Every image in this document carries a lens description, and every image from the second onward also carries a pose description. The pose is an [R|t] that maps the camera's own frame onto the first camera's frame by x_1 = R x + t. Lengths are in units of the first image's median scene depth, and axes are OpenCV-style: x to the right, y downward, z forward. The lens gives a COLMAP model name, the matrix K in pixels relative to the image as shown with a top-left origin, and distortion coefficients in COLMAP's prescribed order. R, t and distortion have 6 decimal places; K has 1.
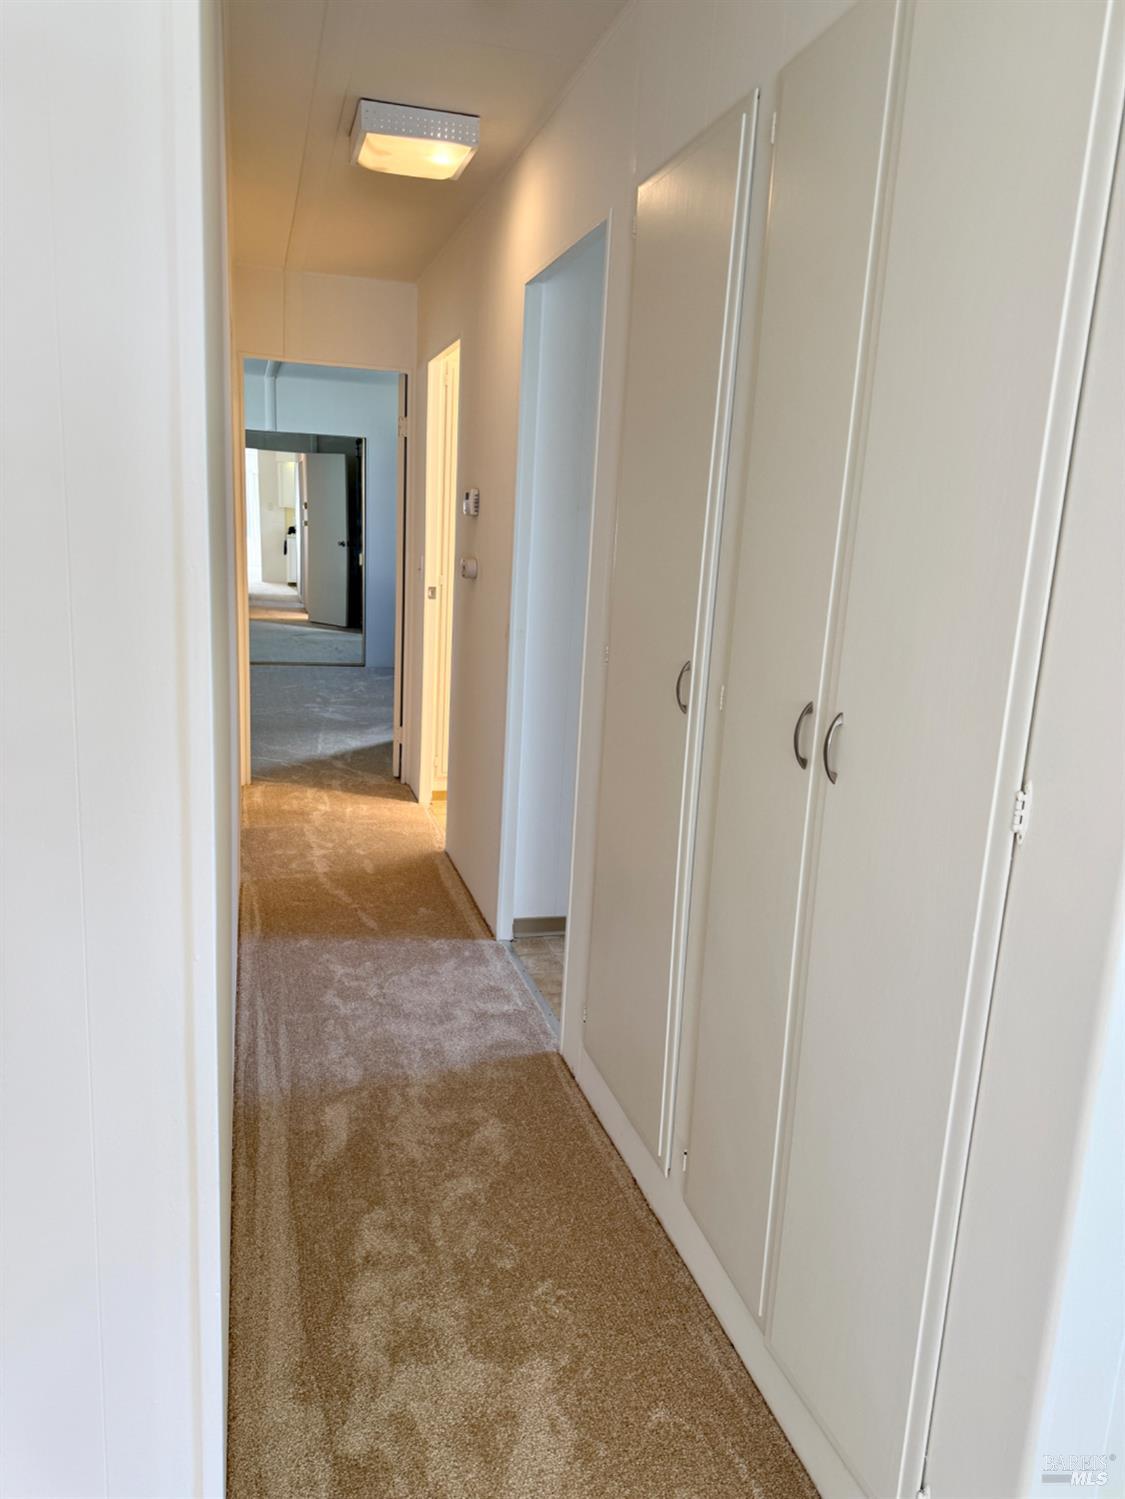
lens RADIAL K [[1058.5, 0, 549.1], [0, 1058.5, 708.7], [0, 0, 1]] dist [0.070031, -0.076415]
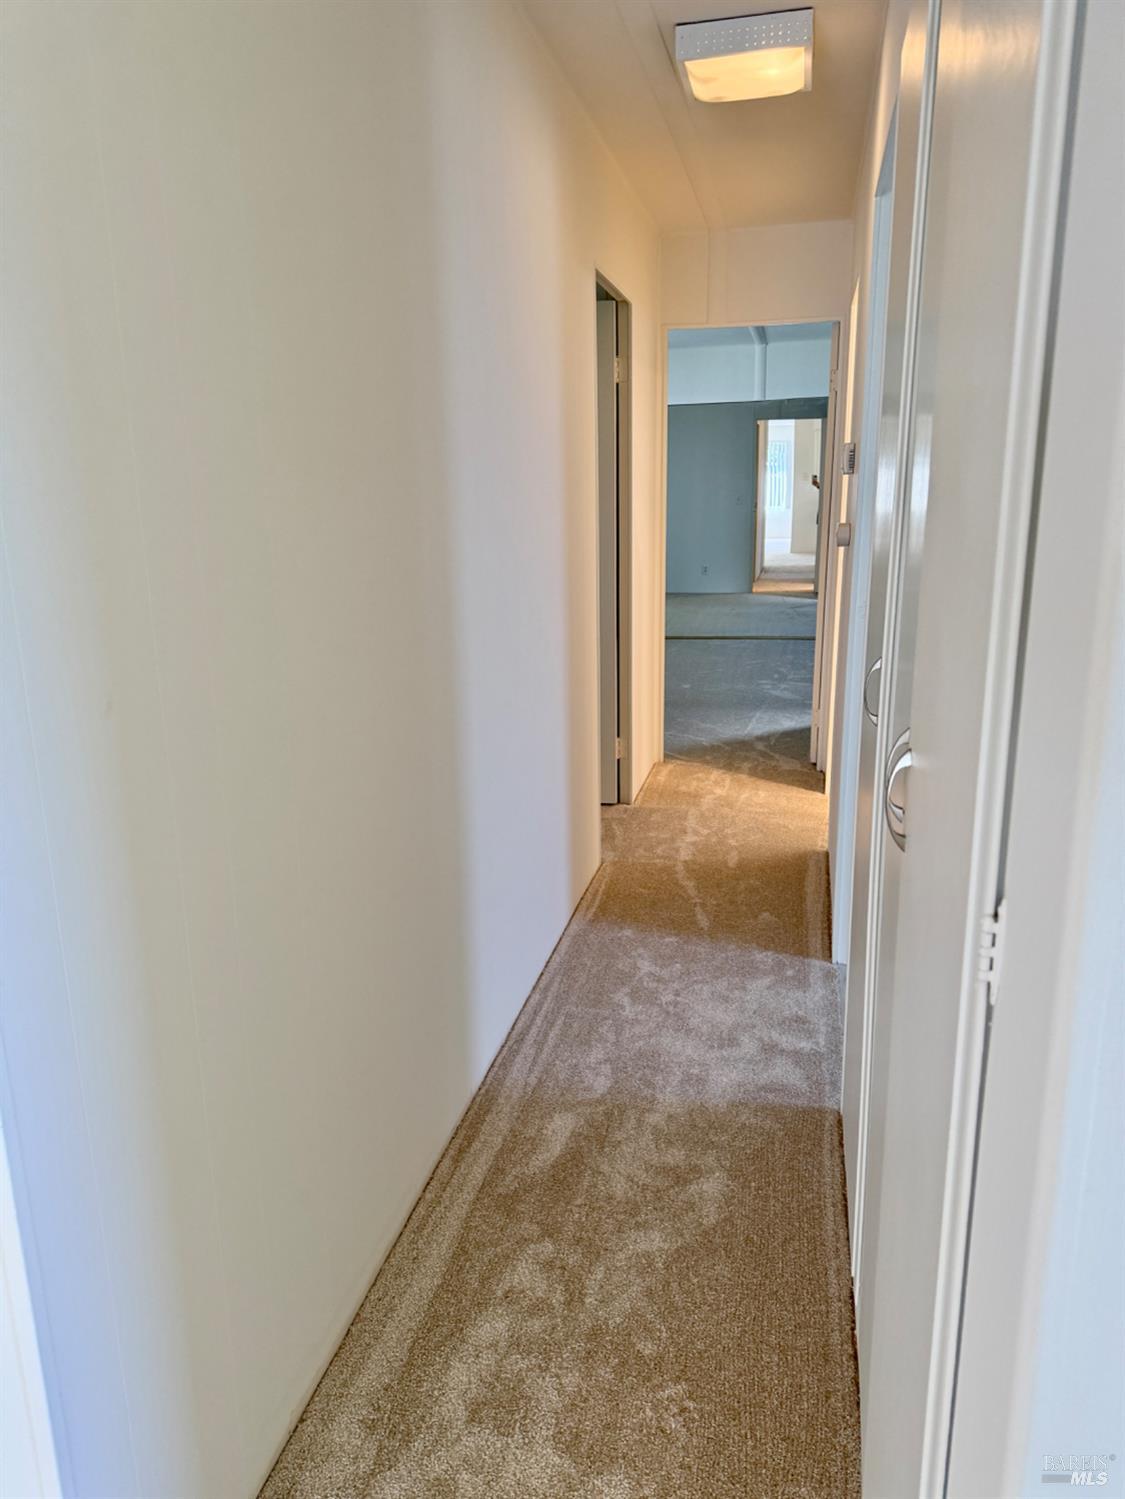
lens RADIAL K [[1058.5, 0, 554.0], [0, 1058.5, 714.0], [0, 0, 1]] dist [0.070031, -0.076415]
pose [[0.875572, 0.042540, -0.481211, 0.209760], [-0.026464, 0.998843, 0.040148, -0.021313], [0.482362, -0.022418, 0.875685, 0.151952]]
